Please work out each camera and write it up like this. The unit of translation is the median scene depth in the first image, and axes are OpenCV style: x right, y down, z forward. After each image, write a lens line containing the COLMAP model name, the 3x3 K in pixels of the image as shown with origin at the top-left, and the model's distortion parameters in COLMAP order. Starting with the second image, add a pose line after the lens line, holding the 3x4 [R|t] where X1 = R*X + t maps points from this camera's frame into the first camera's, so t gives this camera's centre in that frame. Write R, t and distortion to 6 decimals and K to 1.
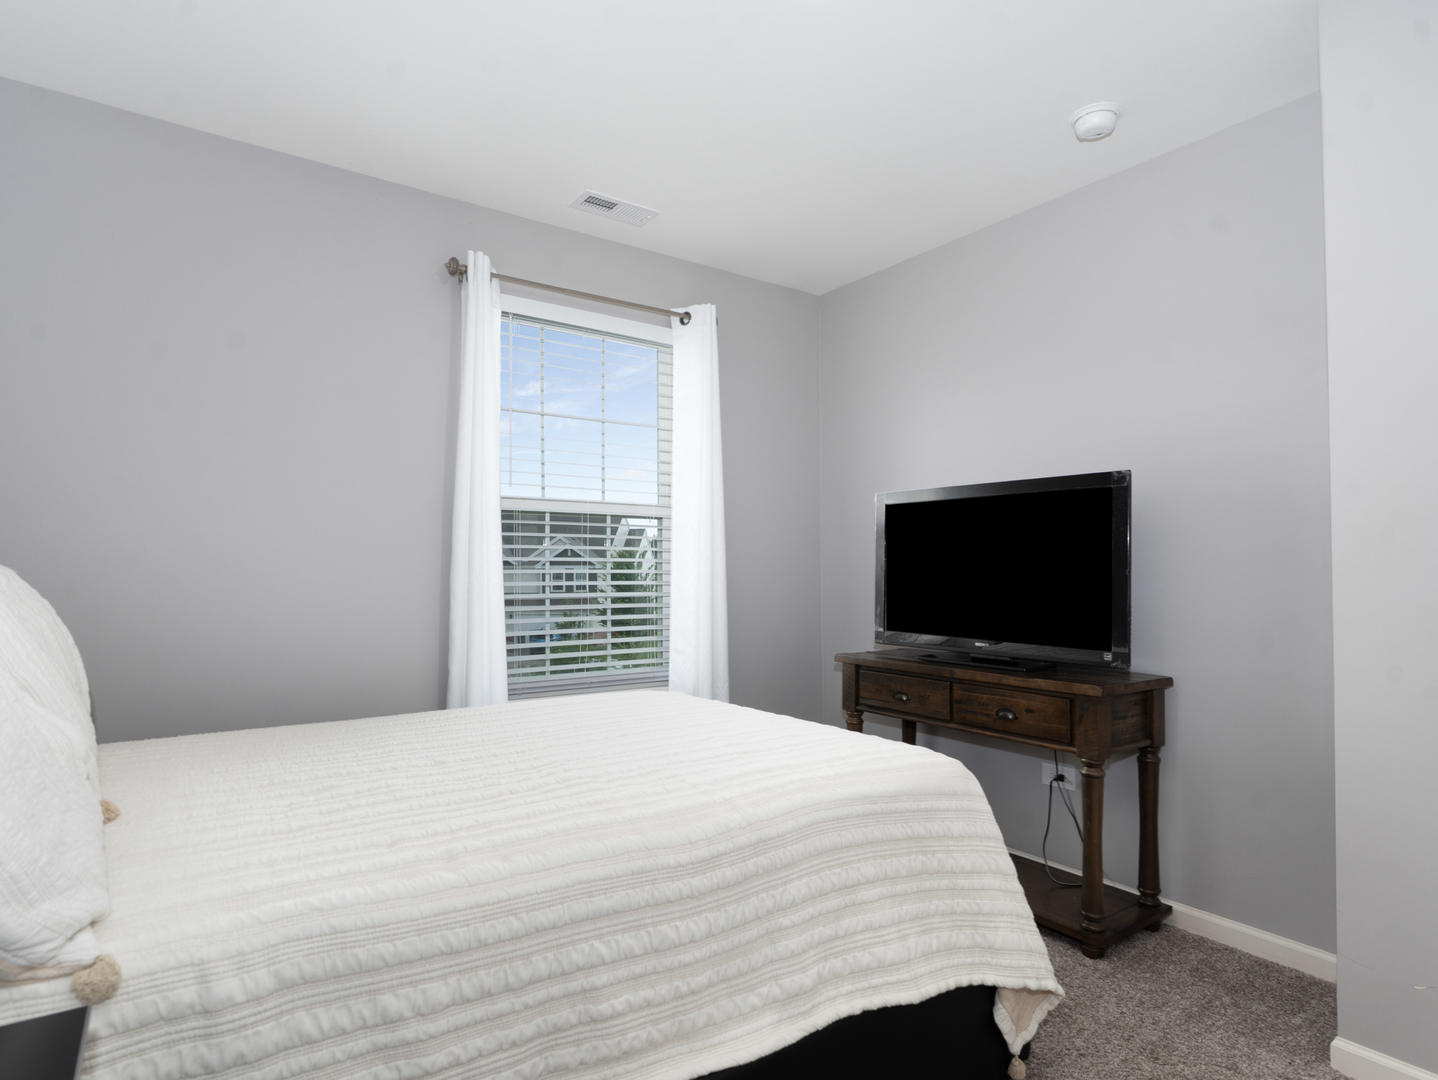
lens RADIAL K [[786.4, 0, 716.7], [0, 786.4, 562.5], [0, 0, 1]] dist [0.001178, 0.000017]
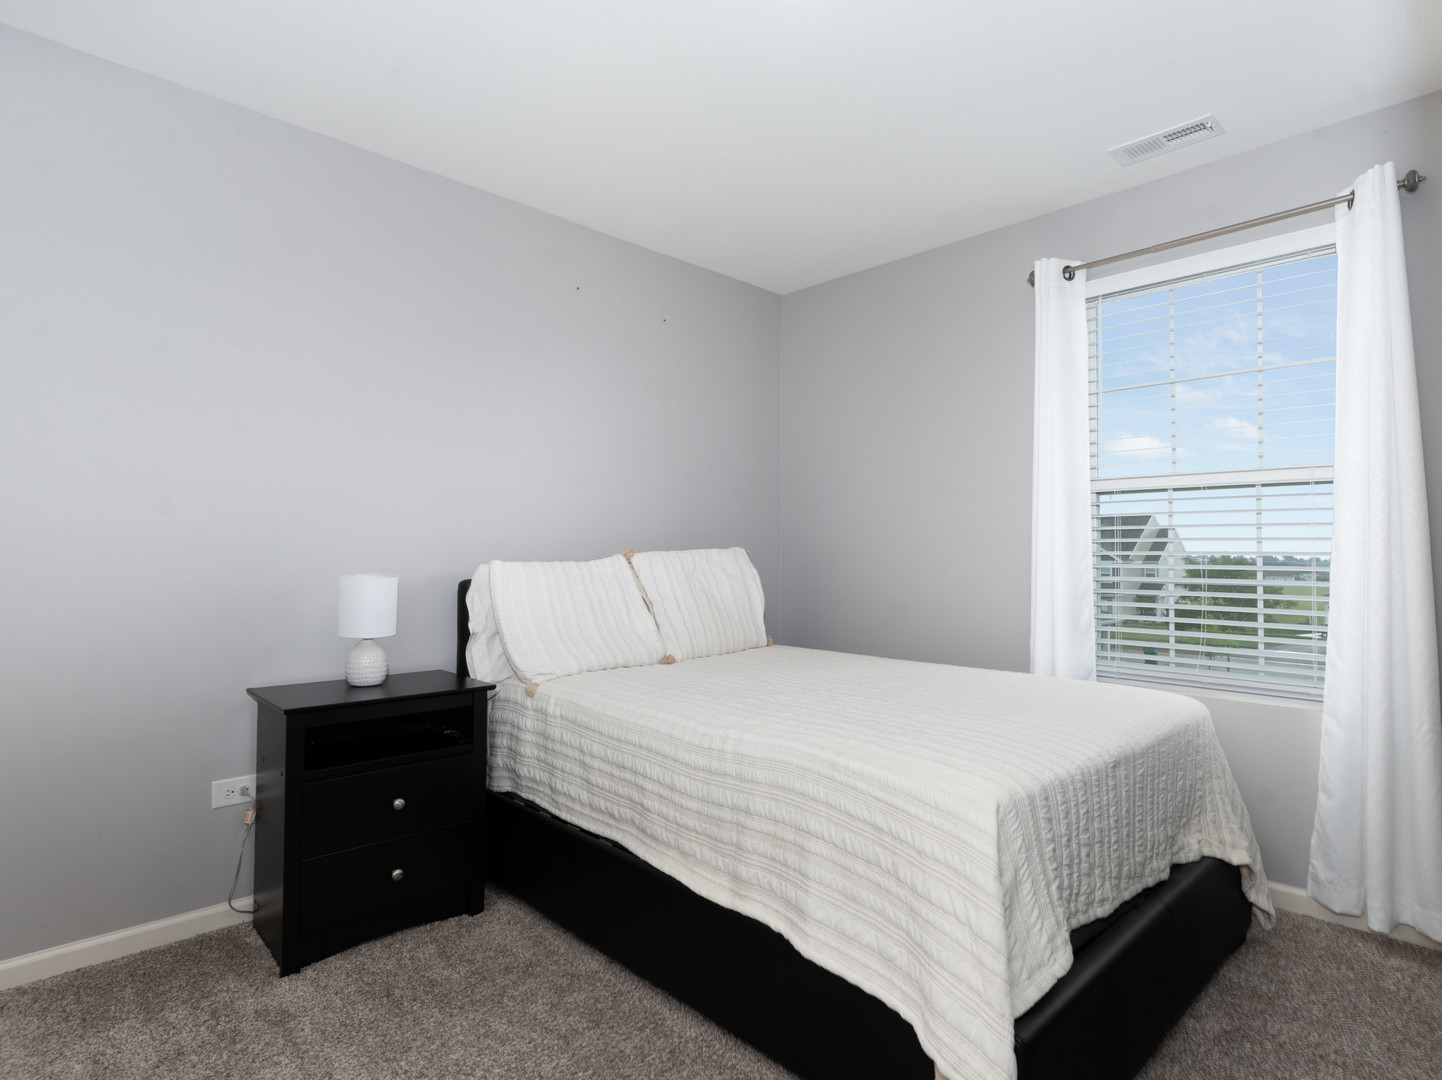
lens RADIAL K [[773.2, 0, 721.0], [0, 773.2, 540.0], [0, 0, 1]] dist [0.020477, 0.000133]
pose [[0.165068, -0.012717, -0.986200, 0.652087], [0.006170, 0.999911, -0.011861, 0.003461], [0.986263, -0.004127, 0.165132, 0.364409]]
